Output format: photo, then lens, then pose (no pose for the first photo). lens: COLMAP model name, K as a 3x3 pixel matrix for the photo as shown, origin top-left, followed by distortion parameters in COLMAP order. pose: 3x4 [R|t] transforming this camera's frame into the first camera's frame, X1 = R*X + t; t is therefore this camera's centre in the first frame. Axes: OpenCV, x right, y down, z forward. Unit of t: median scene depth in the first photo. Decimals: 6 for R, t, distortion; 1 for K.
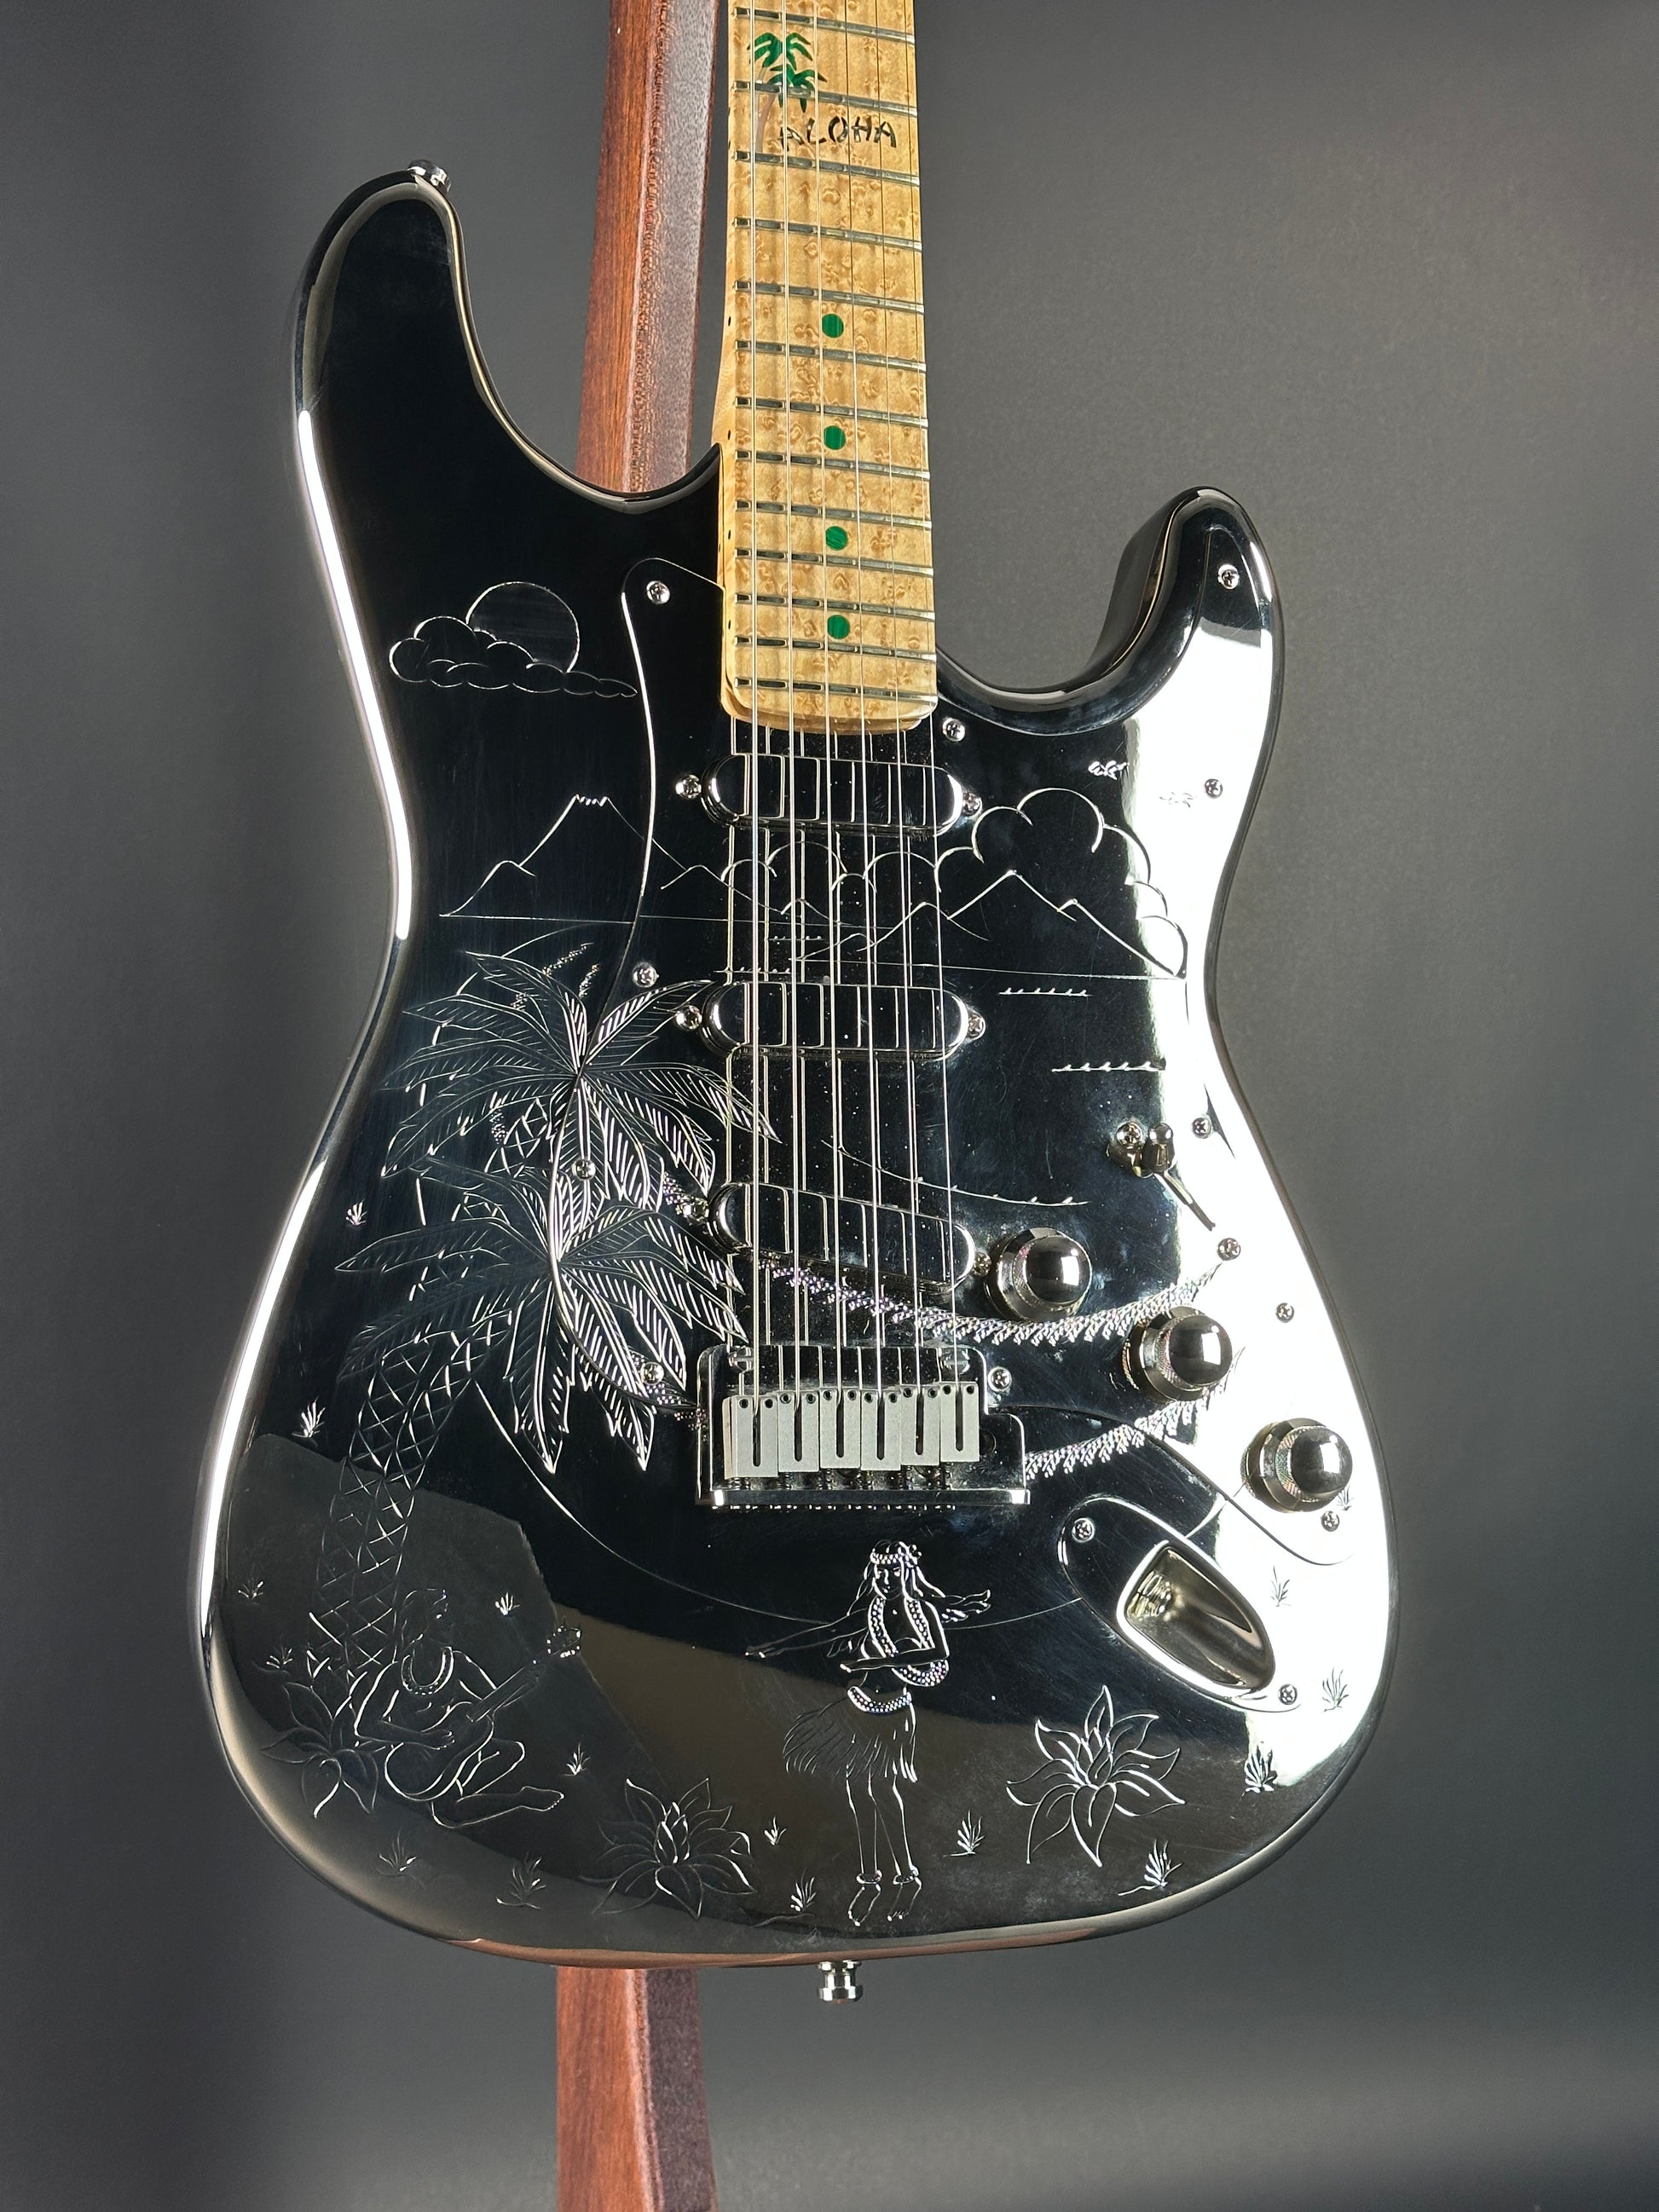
lens RADIAL K [[3028.5, 0, 863.7], [0, 3028.5, 1141.3], [0, 0, 1]] dist [0.136406, -0.350734]
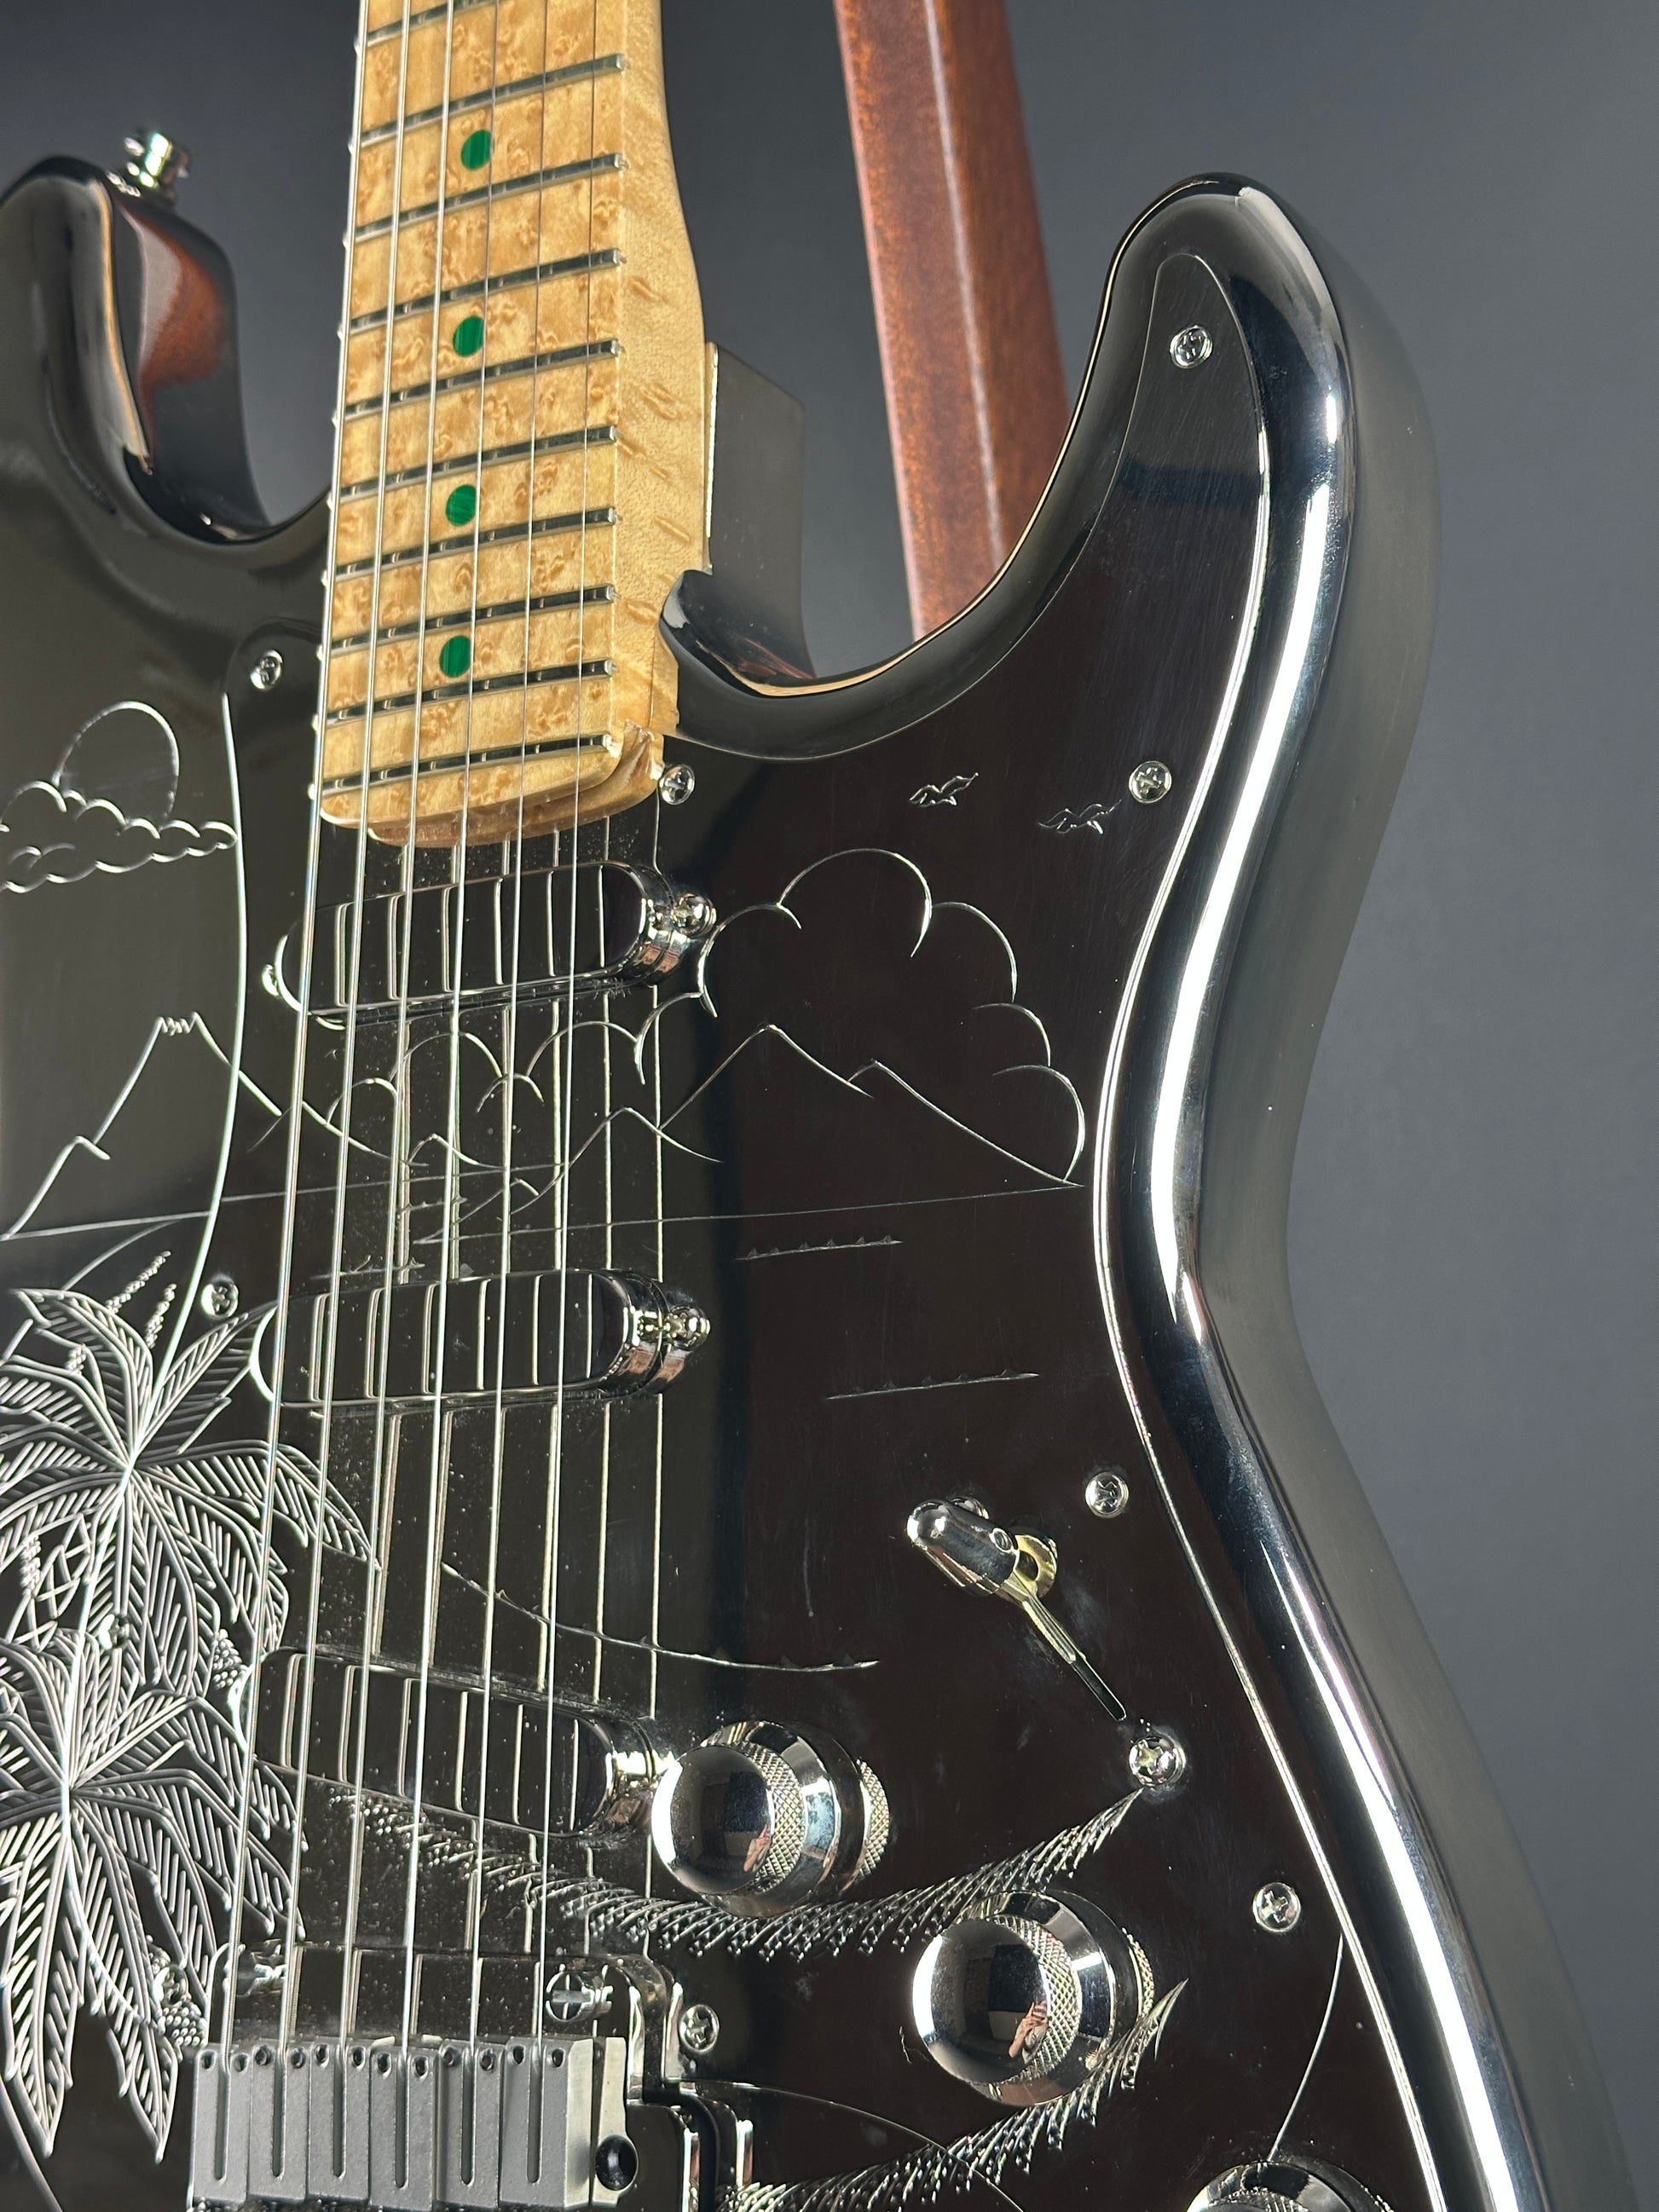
lens RADIAL K [[3028.5, 0, 863.7], [0, 3028.5, 1141.3], [0, 0, 1]] dist [0.136406, -0.350734]
pose [[0.677023, -0.120806, -0.725979, 0.462636], [0.078081, 0.992659, -0.092367, -0.019897], [0.731808, 0.005850, 0.681486, 0.685445]]
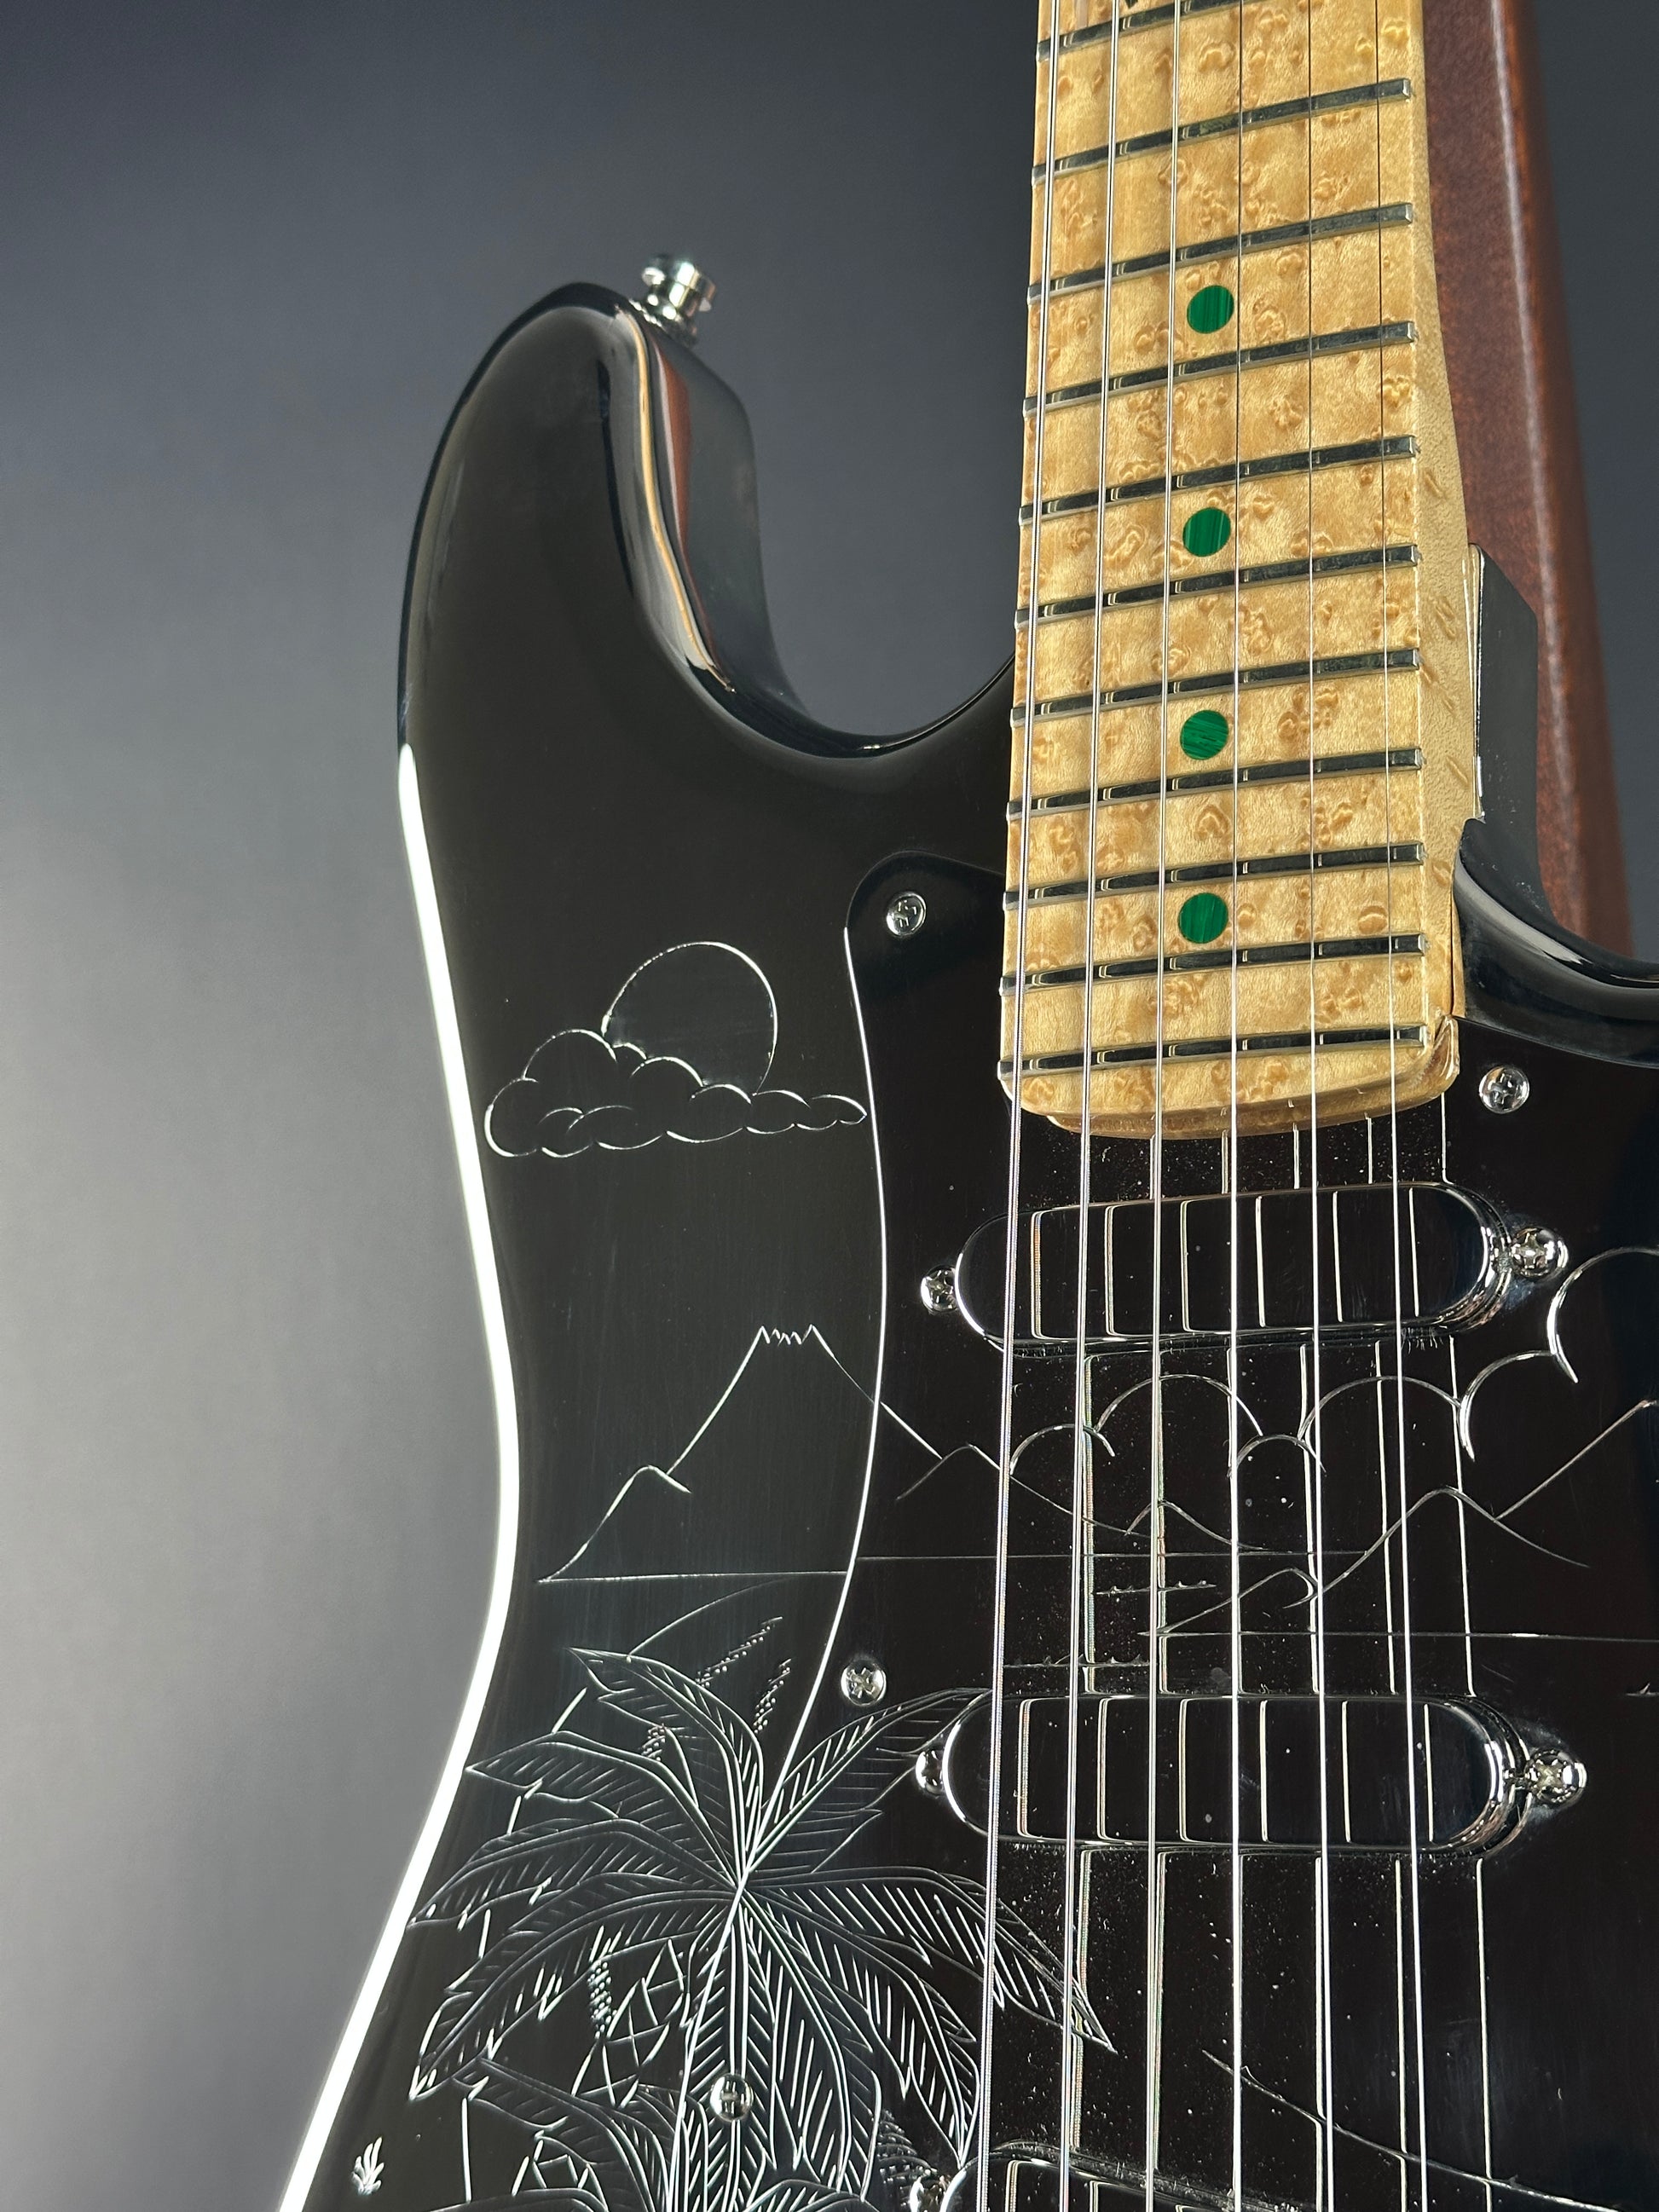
lens RADIAL K [[3028.5, 0, 863.7], [0, 3028.5, 1141.3], [0, 0, 1]] dist [0.136406, -0.350734]
pose [[0.723686, -0.121303, -0.679385, 0.278157], [0.058102, 0.991646, -0.115166, -0.085851], [0.687679, 0.043871, 0.724688, 0.641504]]
